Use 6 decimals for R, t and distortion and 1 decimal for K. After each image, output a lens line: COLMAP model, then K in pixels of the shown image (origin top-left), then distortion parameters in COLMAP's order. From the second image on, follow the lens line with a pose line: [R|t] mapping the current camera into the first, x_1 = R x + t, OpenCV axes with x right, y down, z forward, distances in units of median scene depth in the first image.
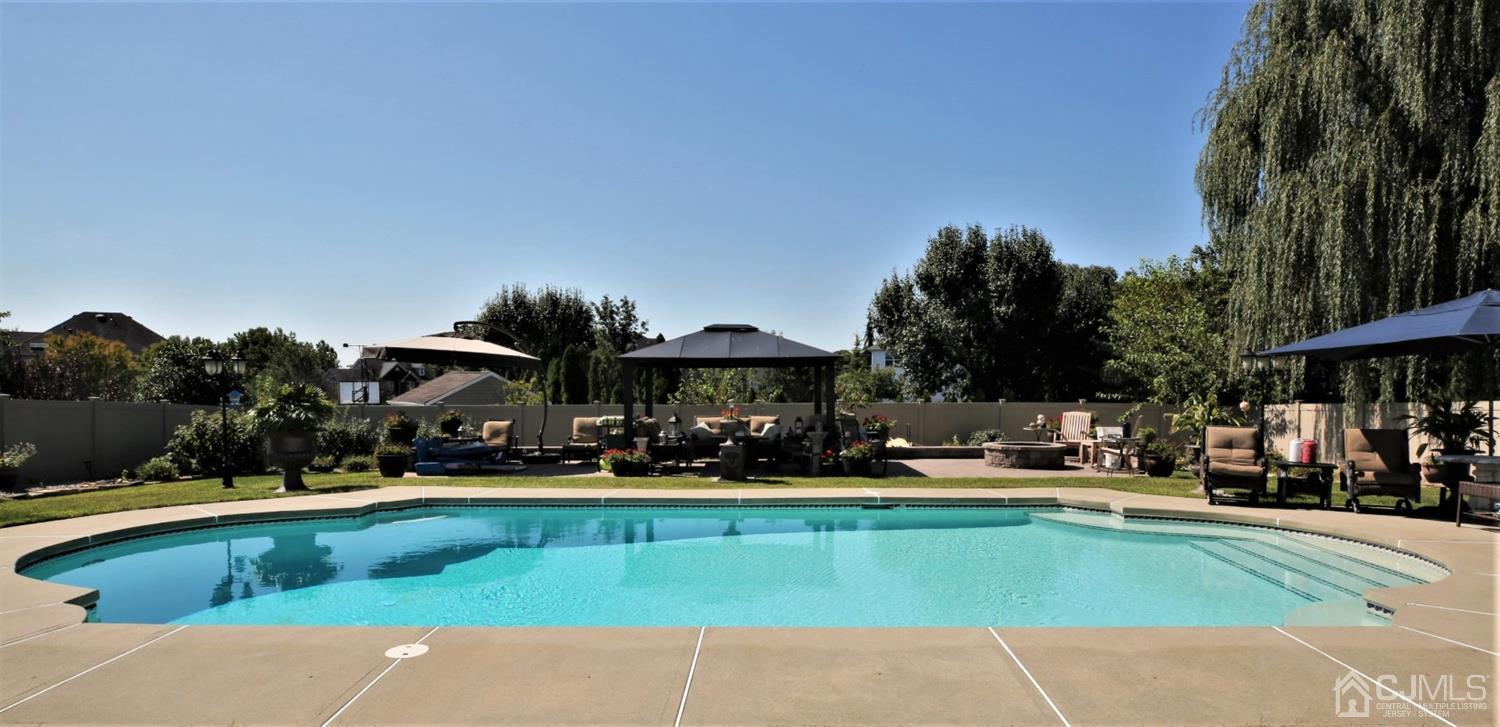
lens RADIAL K [[855.0, 0, 749.9], [0, 855.0, 423.2], [0, 0, 1]] dist [-0.035802, 0.020613]
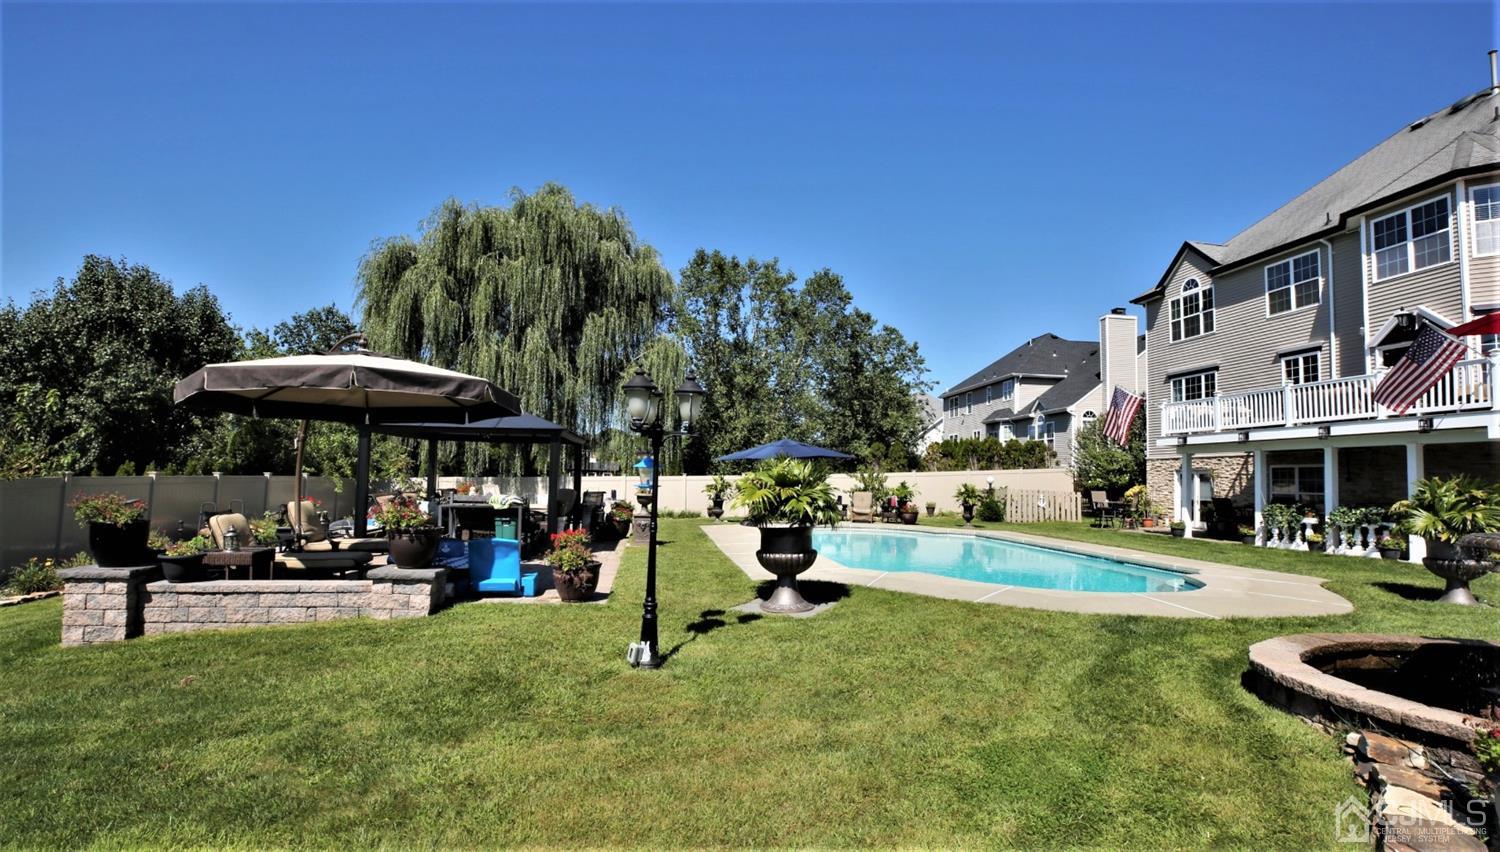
lens RADIAL K [[724.0, 0, 748.1], [0, 724.0, 432.1], [0, 0, 1]] dist [-0.044133, 0.012839]
pose [[-0.141538, 0.060538, 0.988080, -0.687259], [0.019828, 0.998101, -0.058312, -0.018882], [-0.989734, 0.011339, -0.142469, 0.669745]]
